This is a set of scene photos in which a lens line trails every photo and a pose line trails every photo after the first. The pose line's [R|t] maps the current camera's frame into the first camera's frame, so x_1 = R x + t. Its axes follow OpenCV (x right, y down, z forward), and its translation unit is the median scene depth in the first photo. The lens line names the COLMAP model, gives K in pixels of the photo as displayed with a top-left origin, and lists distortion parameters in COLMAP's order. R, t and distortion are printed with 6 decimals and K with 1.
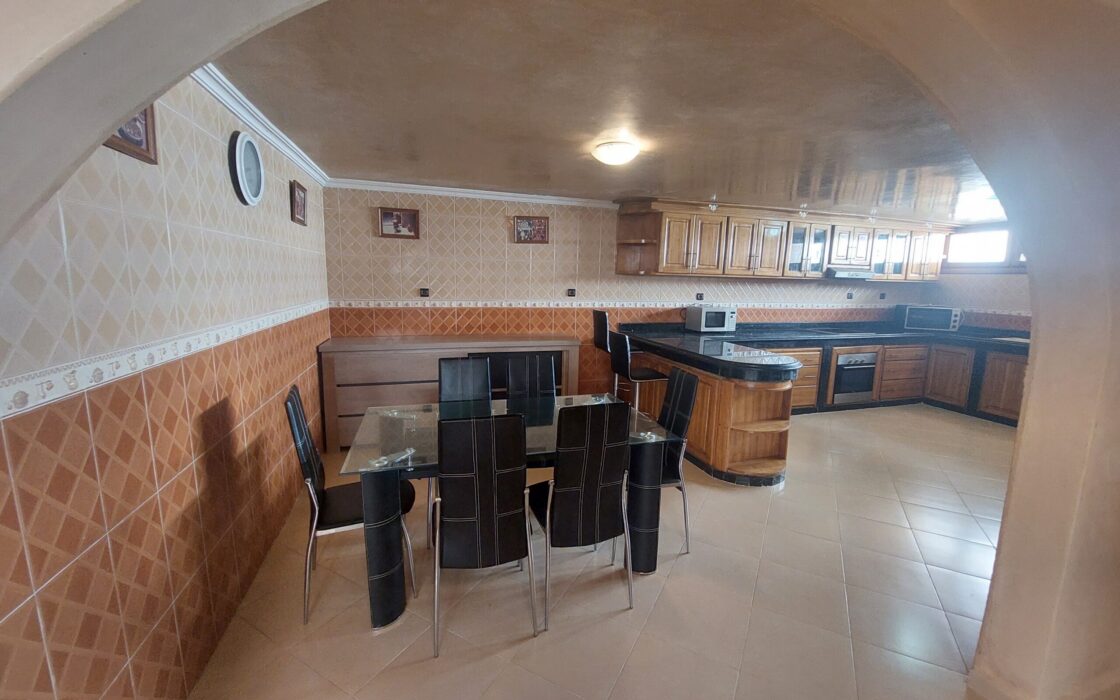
lens RADIAL K [[451.1, 0, 559.2], [0, 451.1, 349.9], [0, 0, 1]] dist [-0.003190, -0.000114]
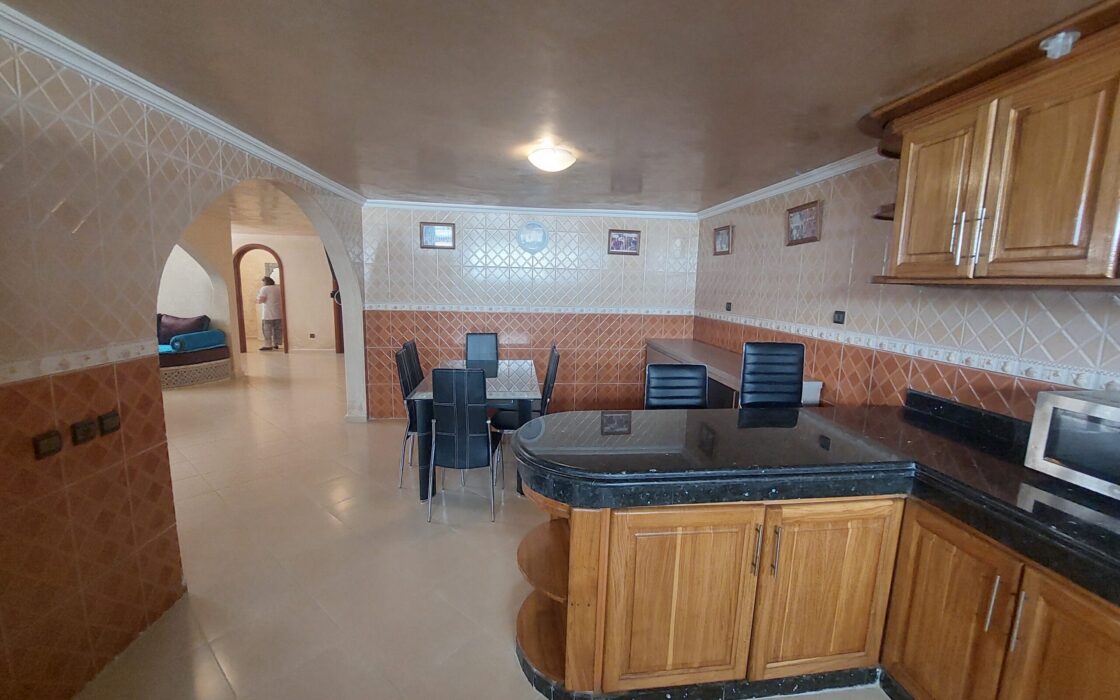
lens RADIAL K [[451.1, 0, 557.6], [0, 451.1, 347.7], [0, 0, 1]] dist [-0.003190, -0.000114]
pose [[-0.160778, 0.124933, -0.979052, 0.687554], [-0.160634, 0.975419, 0.150849, -0.119861], [0.973831, 0.181522, -0.136758, 0.736289]]
